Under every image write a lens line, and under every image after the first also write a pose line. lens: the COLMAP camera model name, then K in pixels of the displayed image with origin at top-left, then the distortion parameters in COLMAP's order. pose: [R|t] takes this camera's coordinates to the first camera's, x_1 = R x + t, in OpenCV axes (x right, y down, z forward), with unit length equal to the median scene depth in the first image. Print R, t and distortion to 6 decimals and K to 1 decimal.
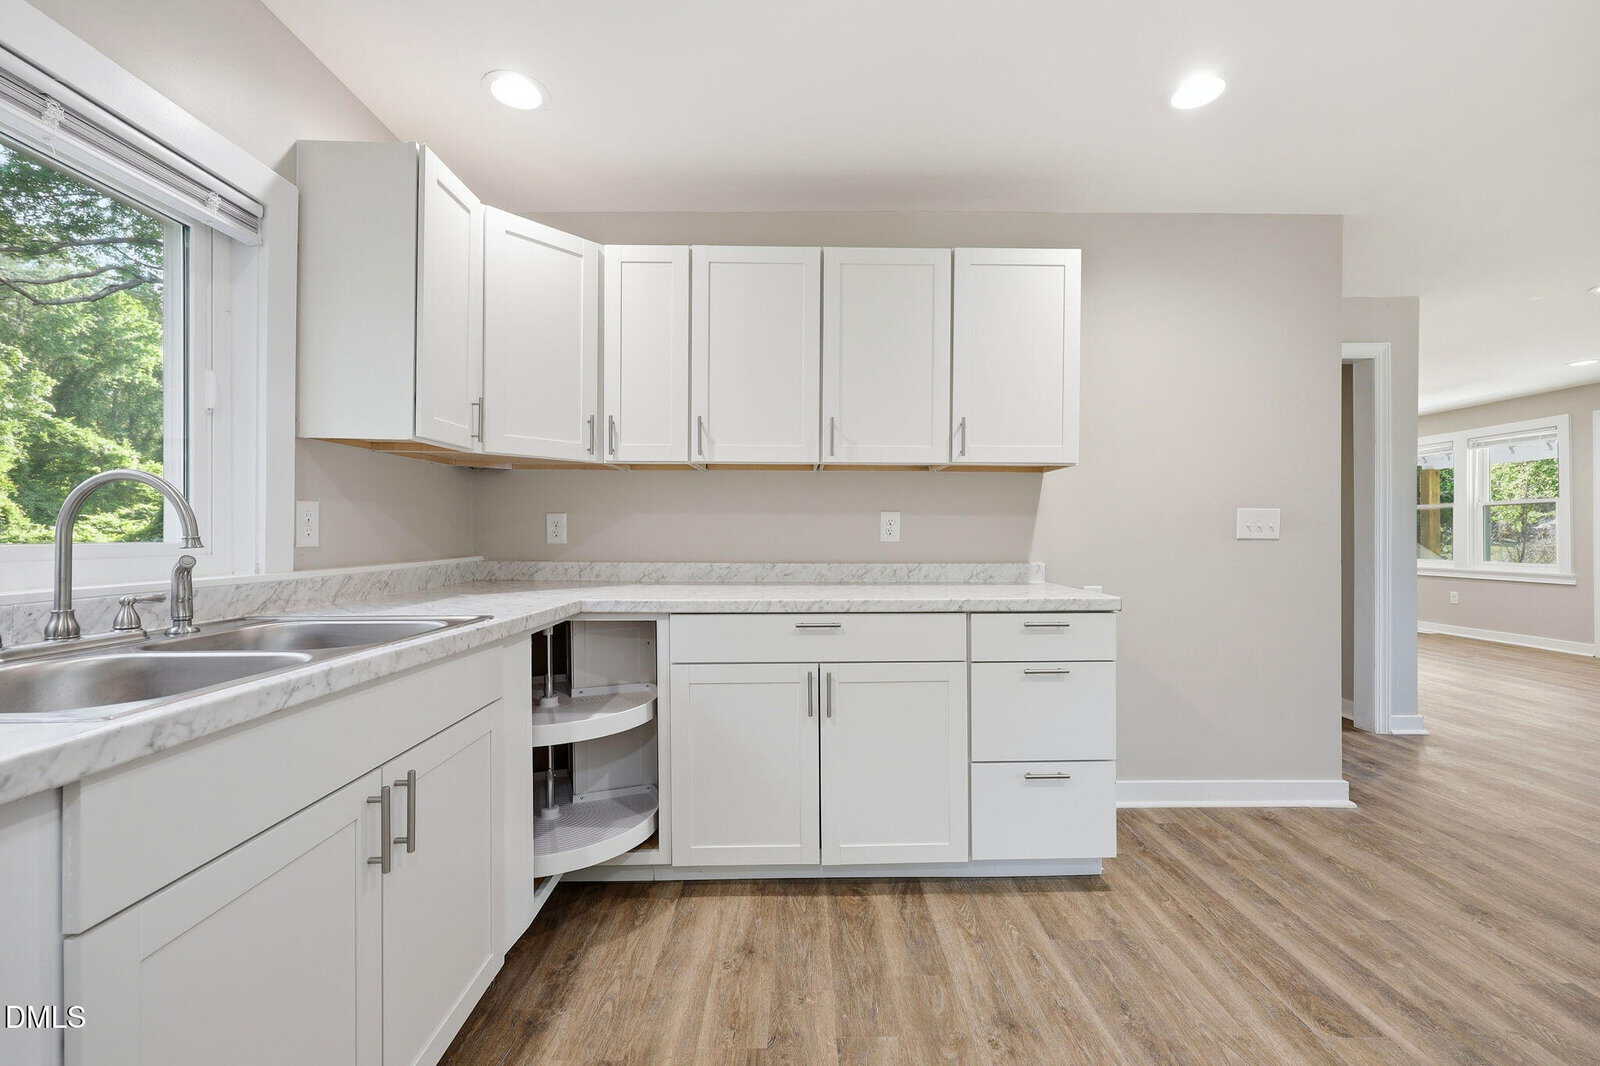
lens RADIAL K [[651.0, 0, 802.6], [0, 651.0, 530.3], [0, 0, 1]] dist [-0.000700, 0.000373]
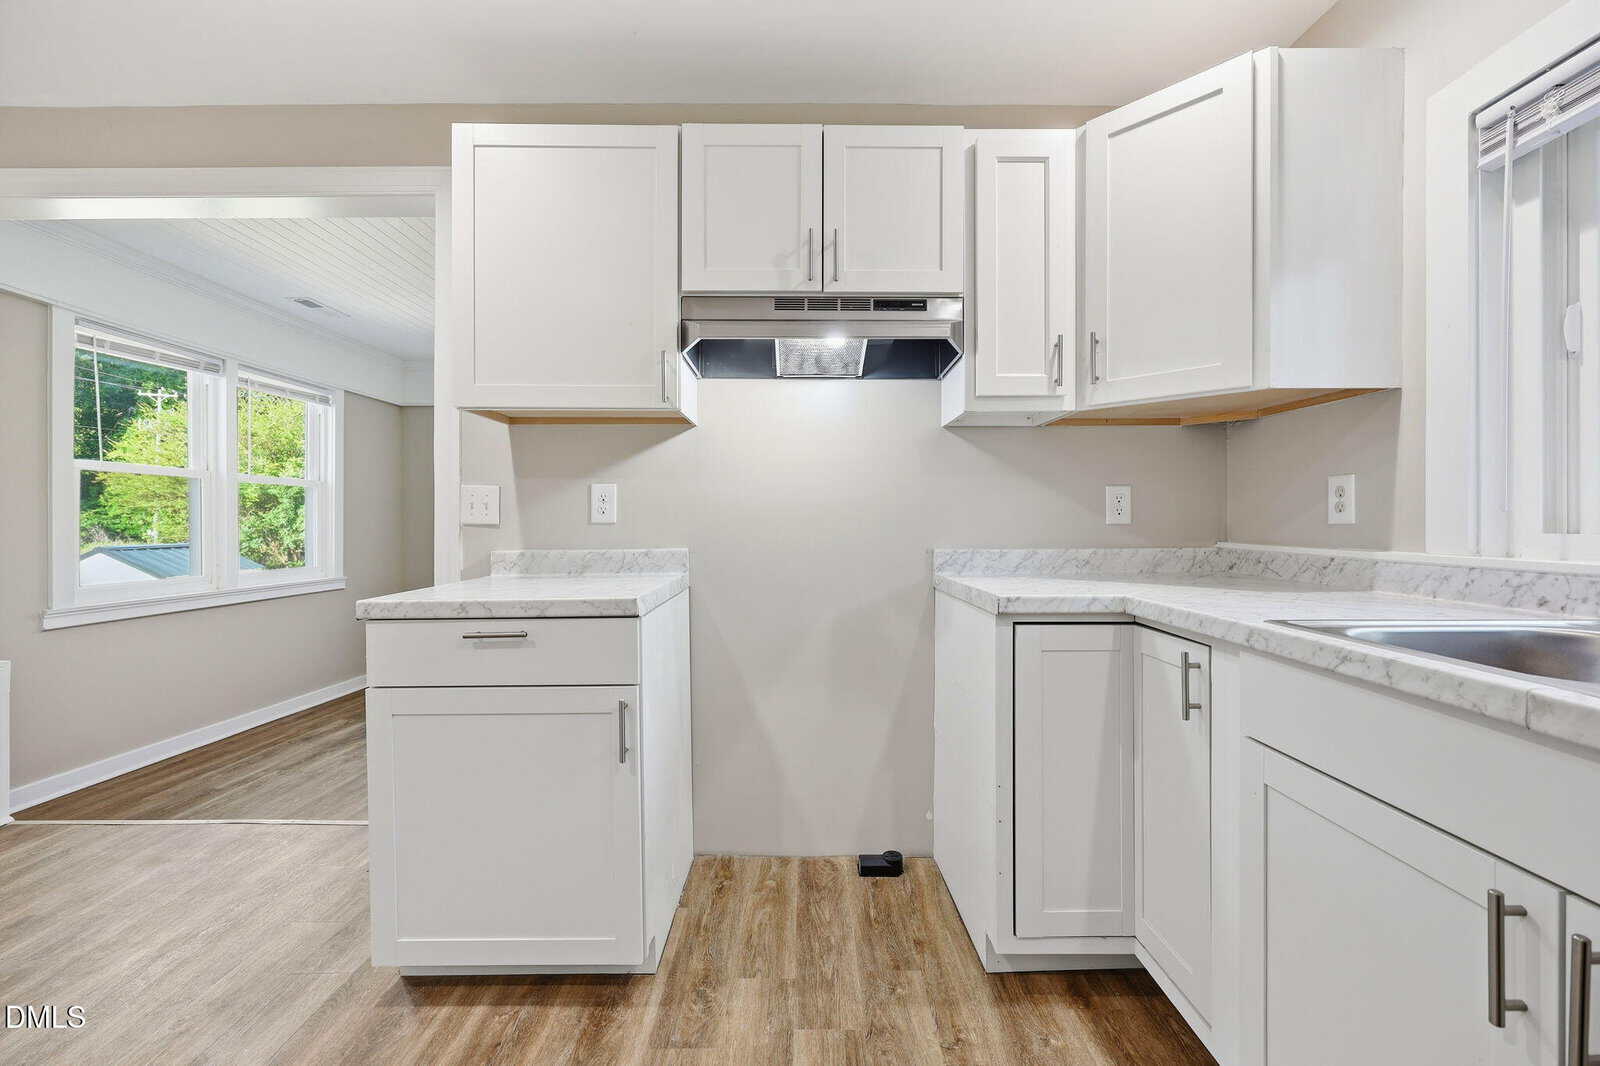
lens RADIAL K [[651.0, 0, 802.6], [0, 651.0, 530.3], [0, 0, 1]] dist [-0.000700, 0.000373]
pose [[-0.999928, 0.009002, 0.007881, 0.027373], [0.009072, 0.999920, 0.008842, 0.011244], [-0.007800, 0.008912, -0.999930, 0.880856]]
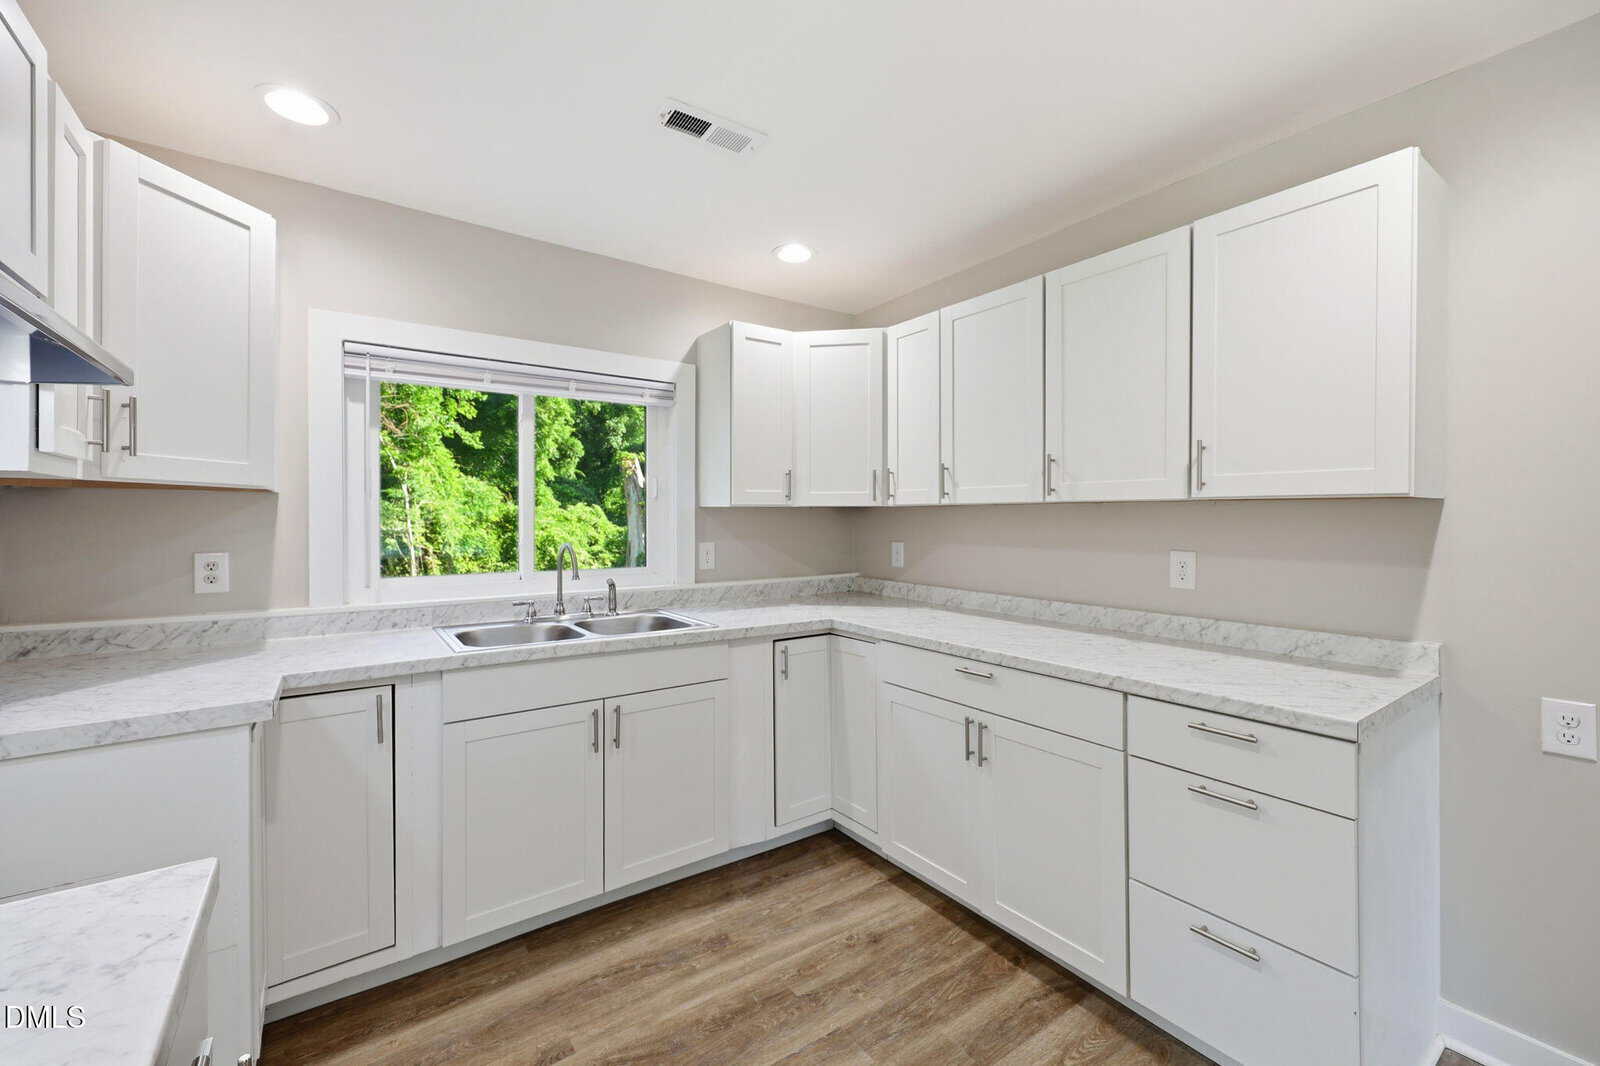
lens RADIAL K [[647.3, 0, 804.8], [0, 647.3, 516.5], [0, 0, 1]] dist [0.000461, 0.000188]
pose [[0.572328, -0.004240, -0.820014, 0.708892], [0.004451, 0.999988, -0.002064, -0.097860], [0.820013, -0.002468, 0.572340, 0.208444]]
